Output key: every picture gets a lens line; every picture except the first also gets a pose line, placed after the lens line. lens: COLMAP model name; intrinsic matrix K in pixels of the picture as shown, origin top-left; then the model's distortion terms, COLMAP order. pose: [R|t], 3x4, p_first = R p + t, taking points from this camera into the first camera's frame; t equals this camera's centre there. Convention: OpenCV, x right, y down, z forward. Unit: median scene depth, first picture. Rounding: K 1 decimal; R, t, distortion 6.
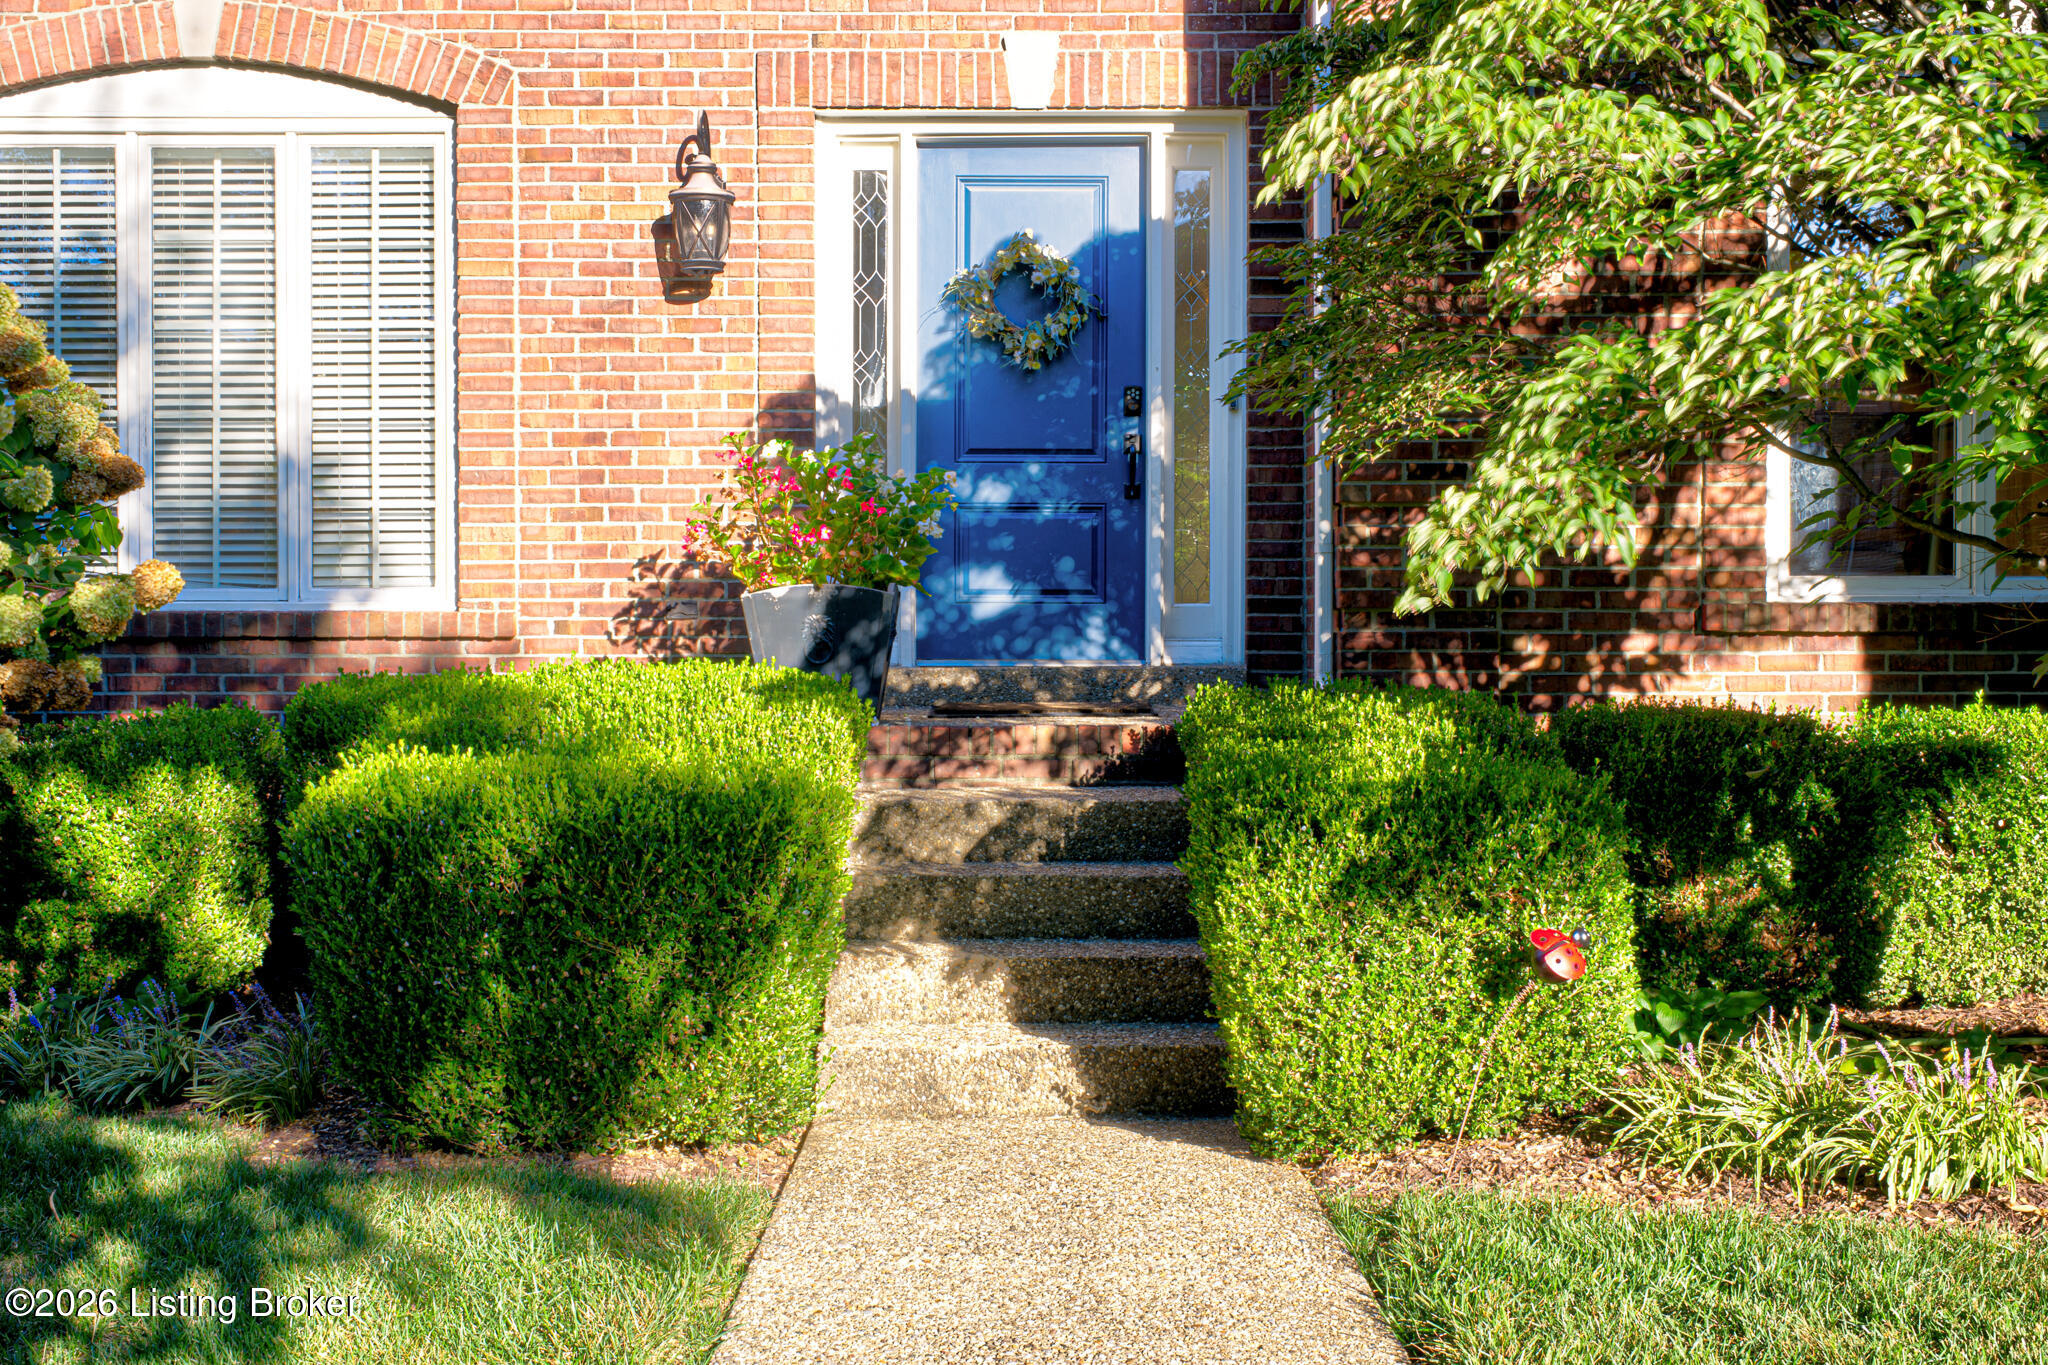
lens RADIAL K [[2369.2, 0, 1024.0], [0, 2369.2, 682.5], [0, 0, 1]] dist [0.004622, 0.000636]
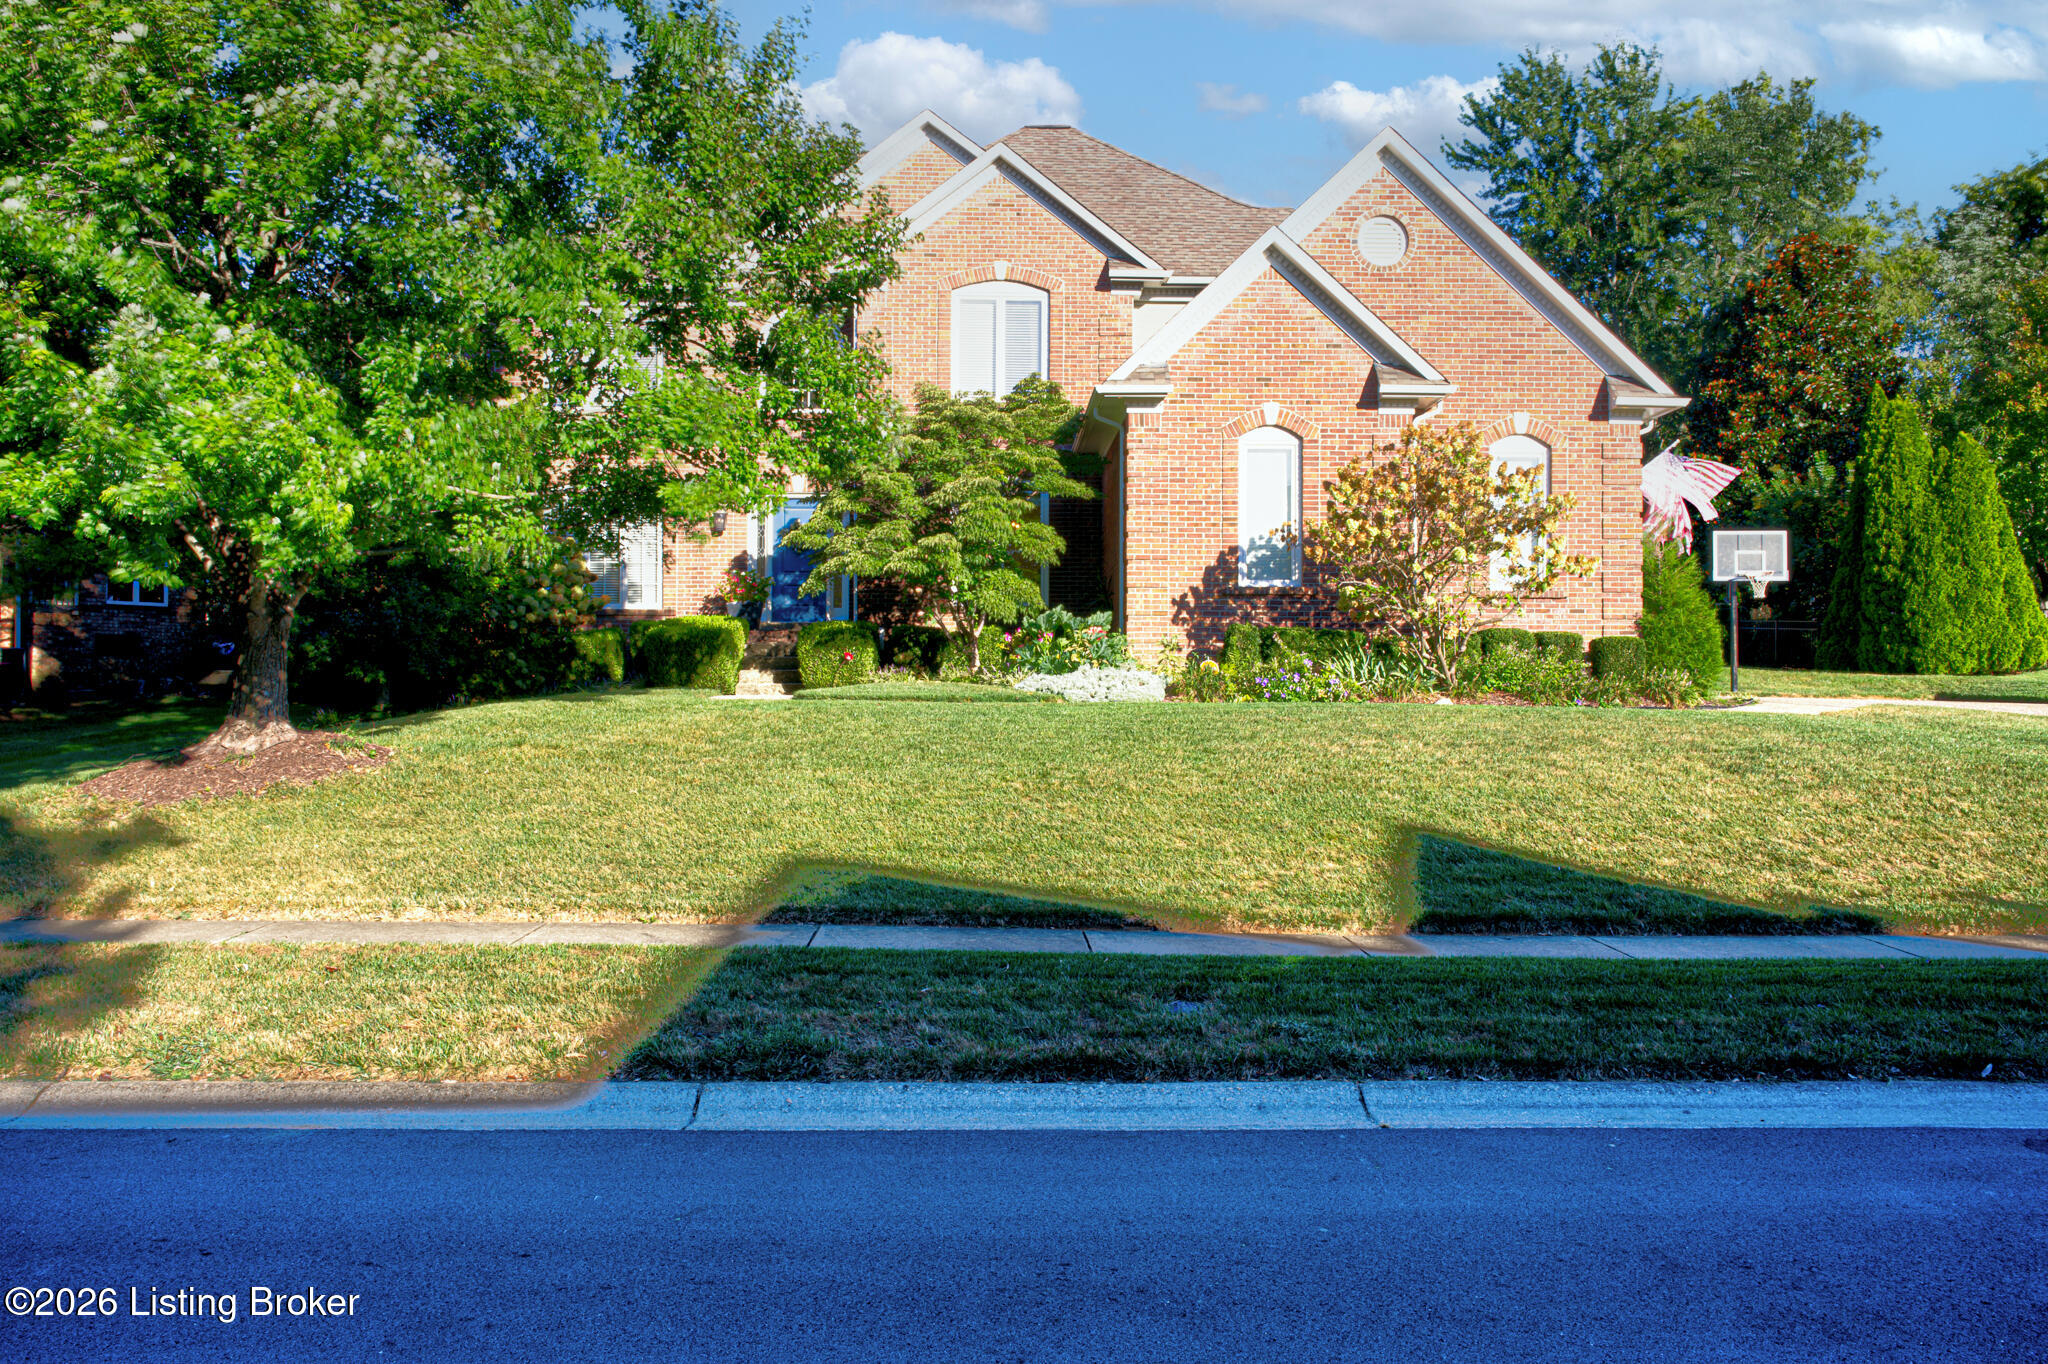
lens RADIAL K [[1722.7, 0, 1024.0], [0, 1722.7, 682.0], [0, 0, 1]] dist [0.001321, 0.003419]
pose [[0.999996, -0.000398, -0.002793, 0.505756], [0.000362, 0.999919, -0.012728, 0.173083], [0.002798, 0.012727, 0.999915, -2.538468]]
